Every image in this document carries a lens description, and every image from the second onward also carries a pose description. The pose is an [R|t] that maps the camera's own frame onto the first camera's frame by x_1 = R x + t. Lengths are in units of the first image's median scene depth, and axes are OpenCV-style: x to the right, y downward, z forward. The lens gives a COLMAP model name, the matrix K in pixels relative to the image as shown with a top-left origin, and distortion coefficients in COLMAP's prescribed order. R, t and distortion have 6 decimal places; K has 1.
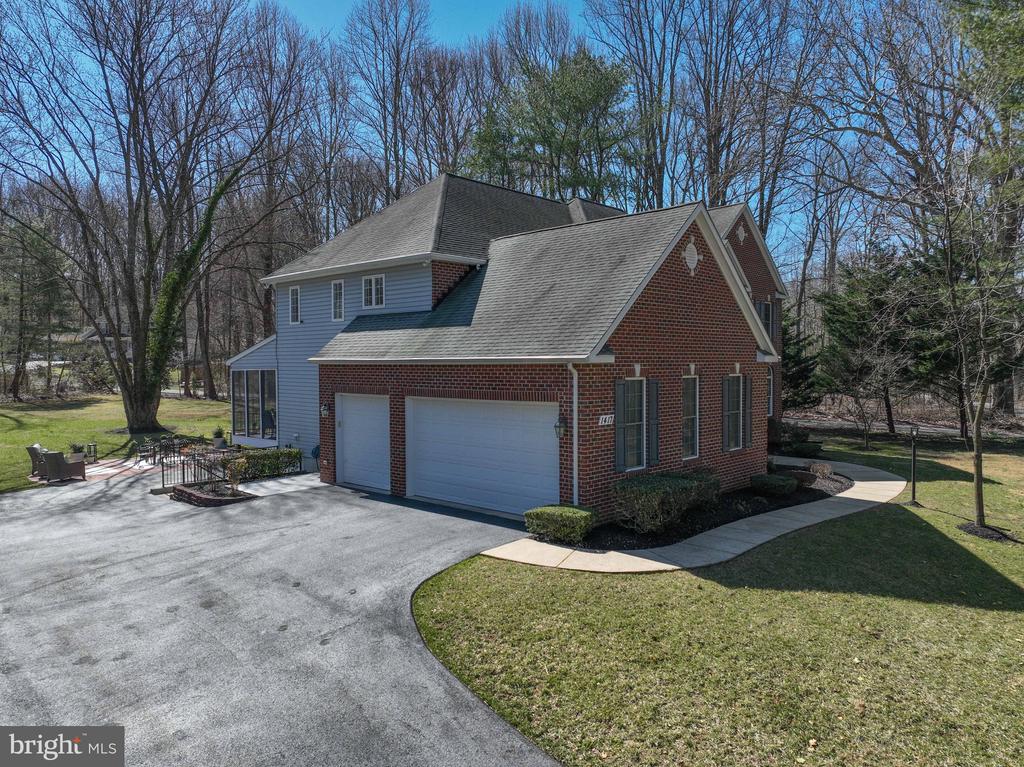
lens RADIAL K [[717.6, 0, 512.4], [0, 717.6, 380.9], [0, 0, 1]] dist [0.009335, 0.007266]
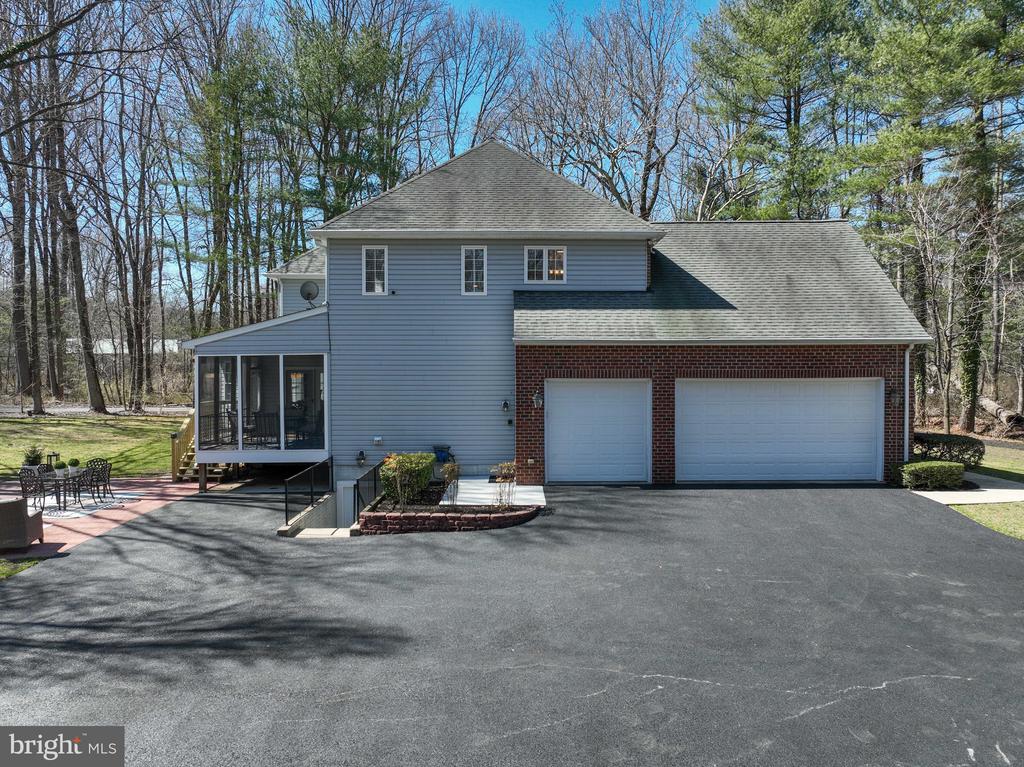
lens RADIAL K [[717.6, 0, 511.4], [0, 717.6, 382.0], [0, 0, 1]] dist [0.009335, 0.007266]
pose [[0.767045, -0.035485, 0.640611, -0.809581], [0.016827, 0.999239, 0.035203, -0.010155], [-0.641372, -0.016222, 0.767058, 0.339300]]
